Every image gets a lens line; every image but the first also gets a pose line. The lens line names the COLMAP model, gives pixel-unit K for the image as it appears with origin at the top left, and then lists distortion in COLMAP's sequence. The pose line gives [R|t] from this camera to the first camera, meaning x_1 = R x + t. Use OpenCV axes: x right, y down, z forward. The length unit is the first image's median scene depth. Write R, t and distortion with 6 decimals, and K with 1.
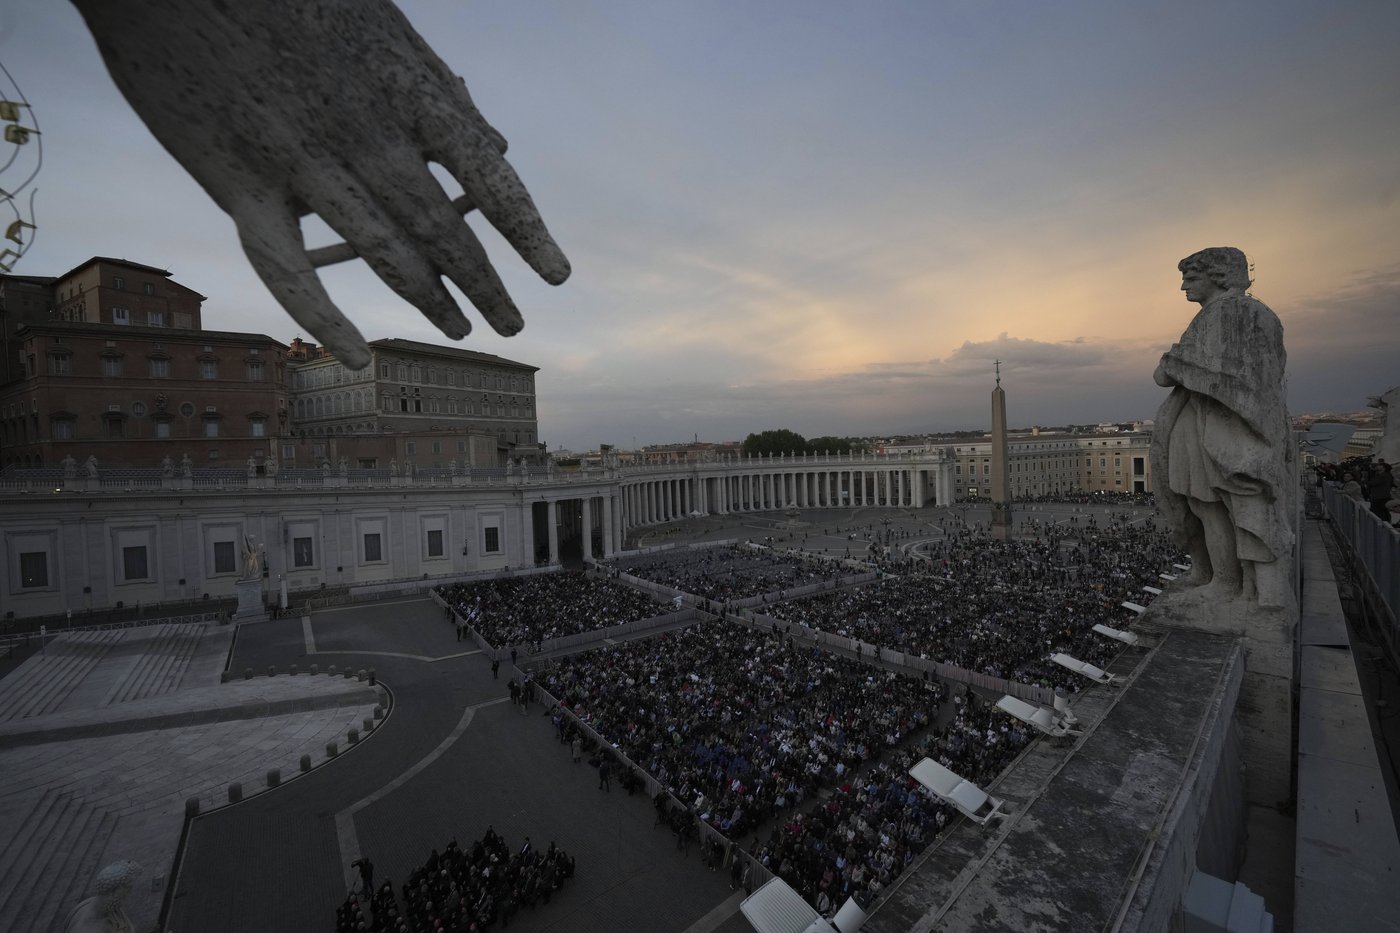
lens RADIAL K [[561.8, 0, 702.6], [0, 561.8, 462.0], [0, 0, 1]] dist [-0.000810, -0.000108]
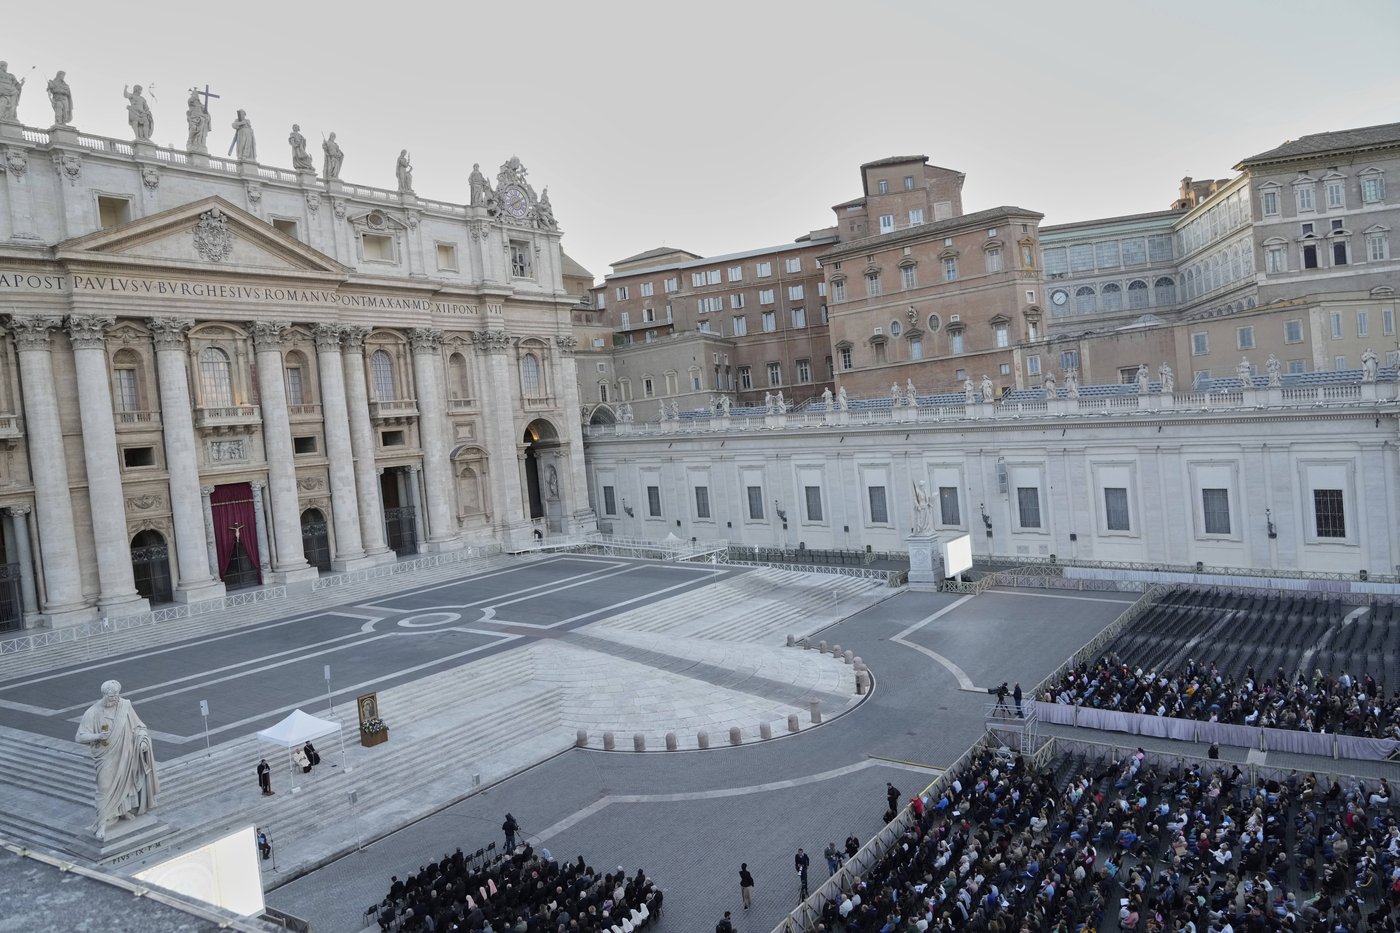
lens RADIAL K [[938.7, 0, 712.0], [0, 938.7, 460.5], [0, 0, 1]] dist [0.003727, -0.000241]
pose [[0.307089, 0.032362, -0.951130, 0.294824], [0.069142, 0.996022, 0.056213, 0.007243], [0.949166, -0.083026, 0.303630, 0.271577]]
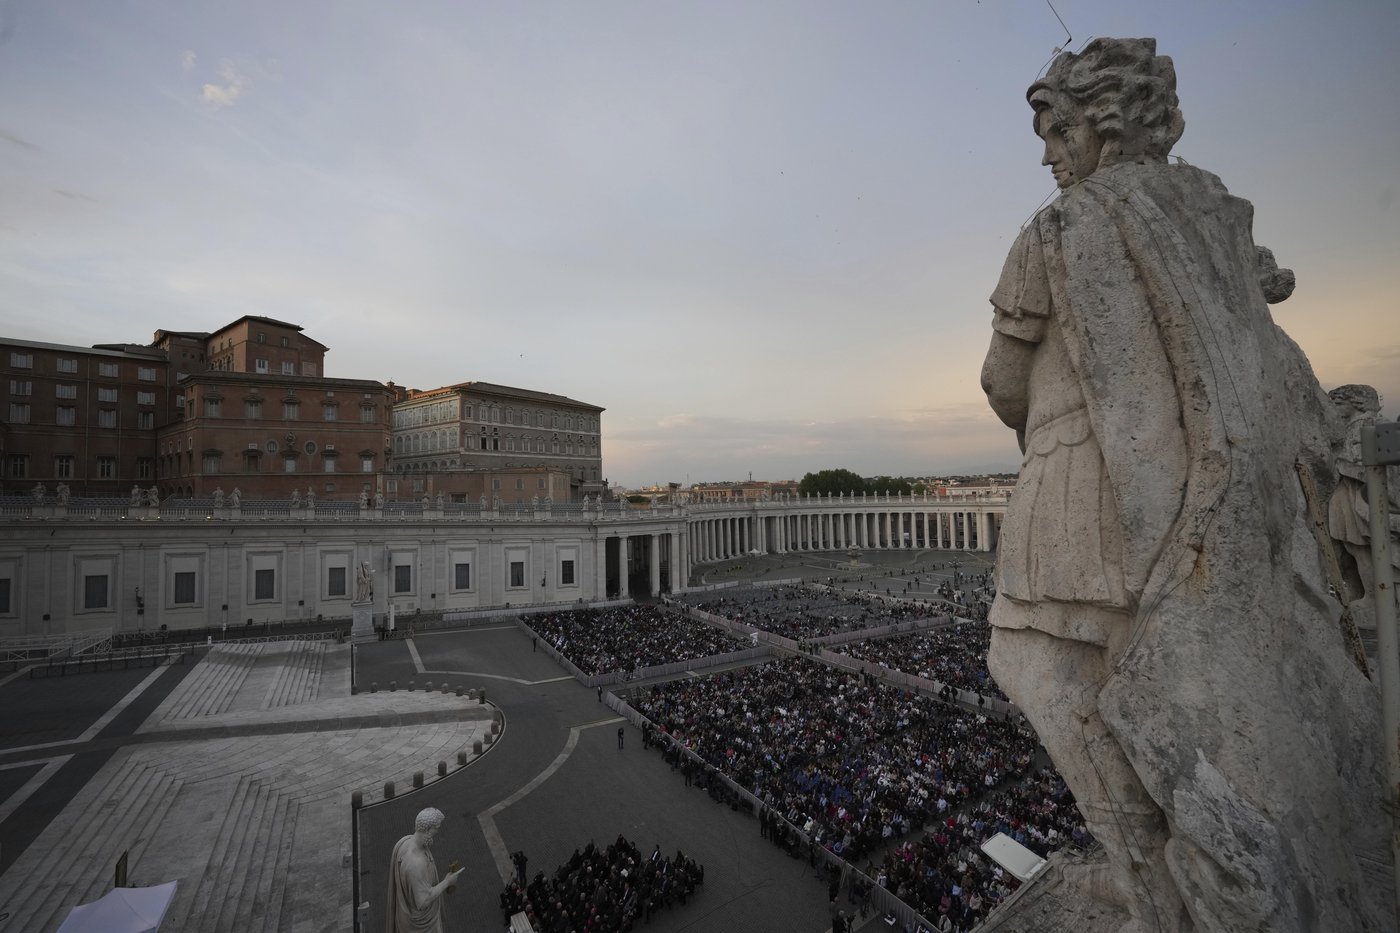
lens RADIAL K [[561.8, 0, 697.2], [0, 561.8, 463.9], [0, 0, 1]] dist [-0.000810, -0.000108]
pose [[0.995419, 0.008609, -0.095220, -0.043323], [-0.014680, 0.997890, -0.063243, -0.001595], [0.094474, 0.064351, 0.993445, -0.040819]]
